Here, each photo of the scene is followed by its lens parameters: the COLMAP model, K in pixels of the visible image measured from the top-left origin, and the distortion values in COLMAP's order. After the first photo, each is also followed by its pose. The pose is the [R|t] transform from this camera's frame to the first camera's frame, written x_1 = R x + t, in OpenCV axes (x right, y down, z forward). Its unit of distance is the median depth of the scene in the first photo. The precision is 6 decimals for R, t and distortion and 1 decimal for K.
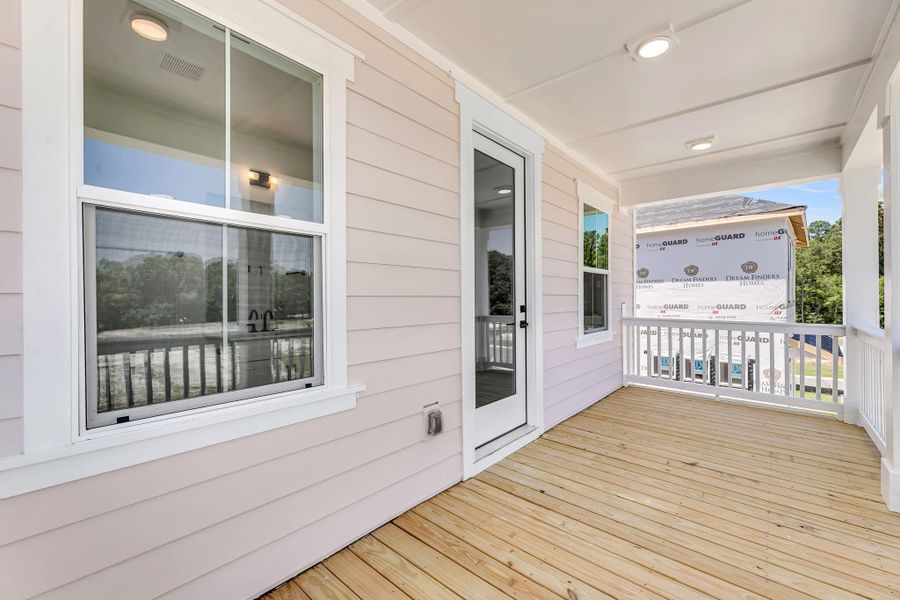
lens RADIAL K [[375.4, 0, 444.2], [0, 375.4, 294.3], [0, 0, 1]] dist [-0.000049, -0.000284]
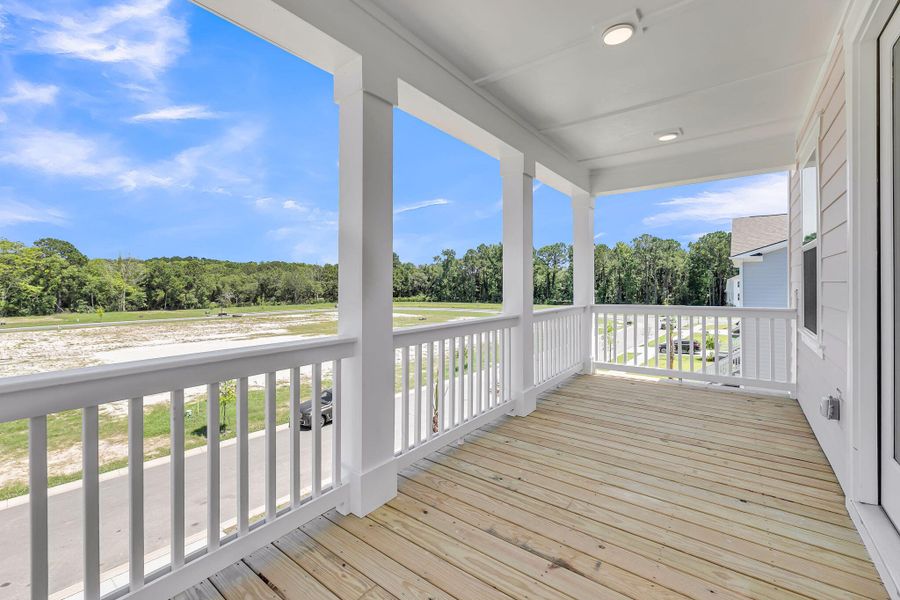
lens RADIAL K [[385.8, 0, 443.3], [0, 385.8, 285.8], [0, 0, 1]] dist [0.017183, -0.008393]
pose [[-0.997570, 0.005347, -0.069463, 1.065437], [0.005727, 0.999970, -0.005275, 0.013837], [0.069432, -0.005660, -0.997571, 1.933965]]
